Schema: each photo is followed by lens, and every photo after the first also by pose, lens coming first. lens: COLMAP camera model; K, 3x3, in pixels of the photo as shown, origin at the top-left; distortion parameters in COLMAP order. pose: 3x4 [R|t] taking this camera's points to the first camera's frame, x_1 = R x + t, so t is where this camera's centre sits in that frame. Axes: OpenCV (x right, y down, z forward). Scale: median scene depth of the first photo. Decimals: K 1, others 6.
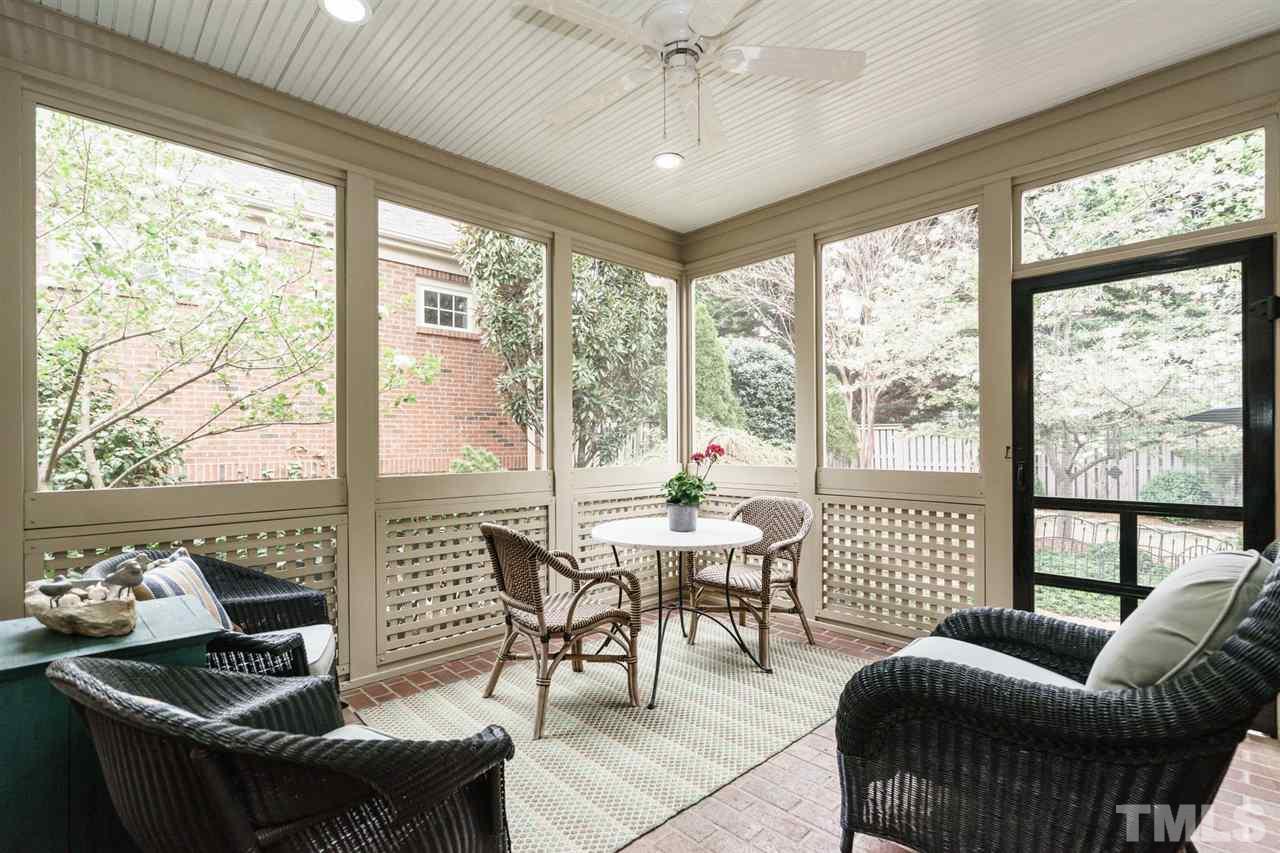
lens RADIAL K [[593.5, 0, 638.5], [0, 593.5, 434.8], [0, 0, 1]] dist [-0.000799, 0.000000]
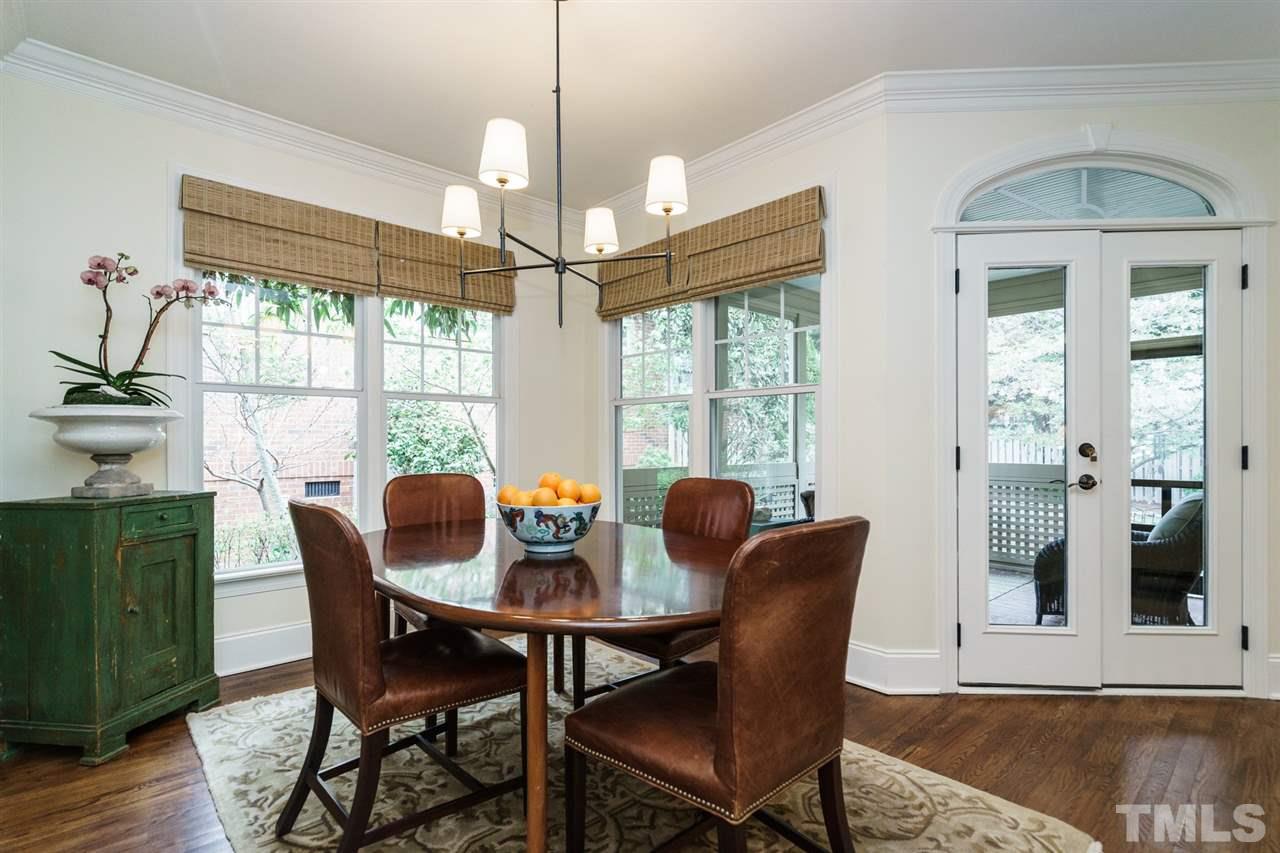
lens RADIAL K [[593.5, 0, 641.5], [0, 593.5, 431.2], [0, 0, 1]] dist [-0.000799, 0.000000]
pose [[0.999082, 0.003728, -0.042676, -0.272361], [-0.003934, 0.999981, -0.004748, -0.009103], [0.042657, 0.004912, 0.999078, -0.341628]]
